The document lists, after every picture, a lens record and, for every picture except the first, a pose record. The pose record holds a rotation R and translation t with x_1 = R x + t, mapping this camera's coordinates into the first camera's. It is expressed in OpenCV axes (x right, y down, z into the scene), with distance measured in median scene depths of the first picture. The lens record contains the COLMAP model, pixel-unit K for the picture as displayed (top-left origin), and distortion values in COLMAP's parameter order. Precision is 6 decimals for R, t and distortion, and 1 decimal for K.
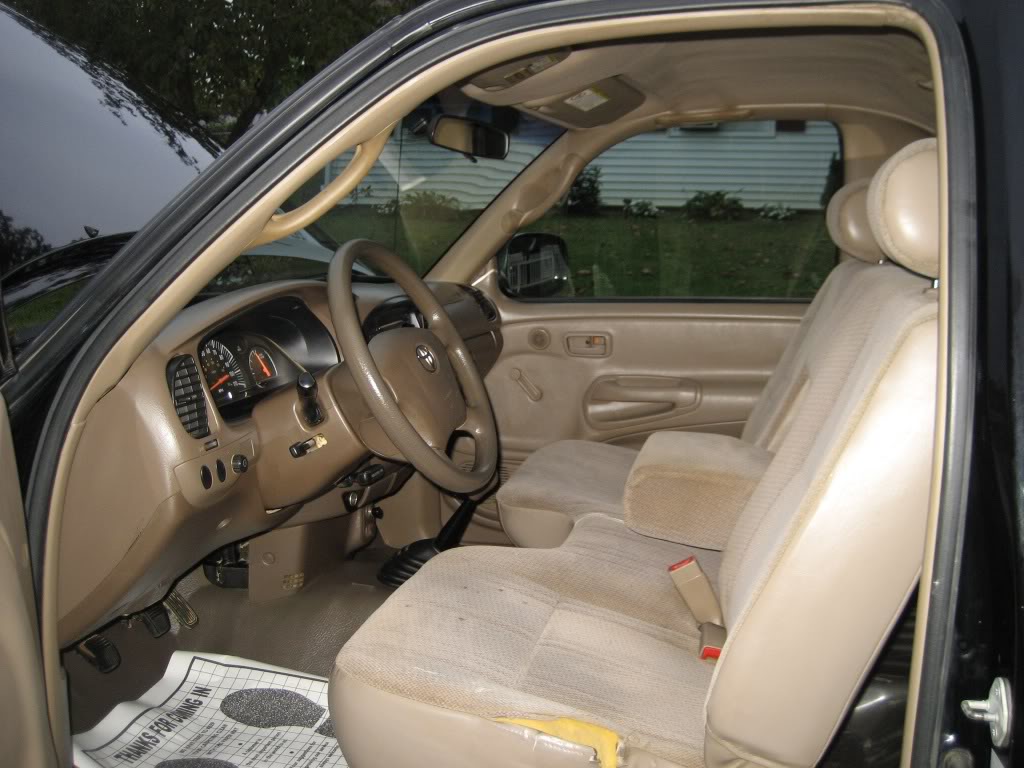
lens RADIAL K [[1074.1, 0, 512.0], [0, 1074.1, 384.0], [0, 0, 1]] dist [-0.092943, 0.036778]
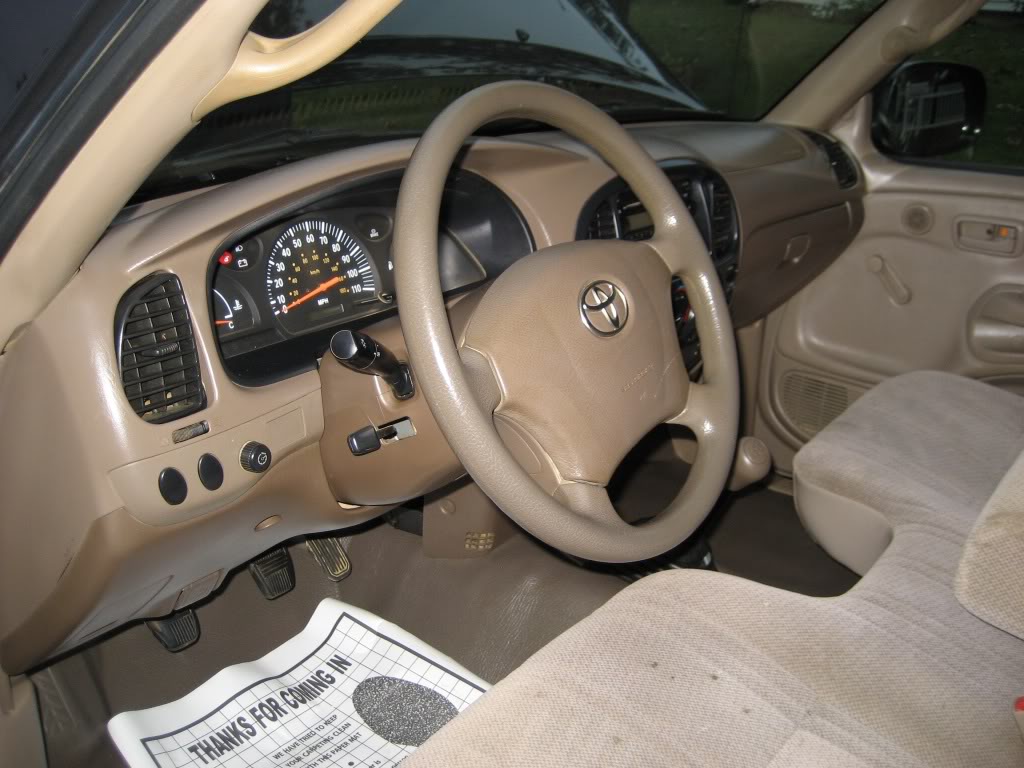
lens RADIAL K [[1074.1, 0, 512.0], [0, 1074.1, 384.0], [0, 0, 1]] dist [-0.092943, 0.036778]
pose [[0.920888, 0.160018, -0.355470, 0.065120], [-0.092193, 0.975398, 0.200246, -0.074794], [0.378767, -0.151632, 0.912986, 0.377030]]
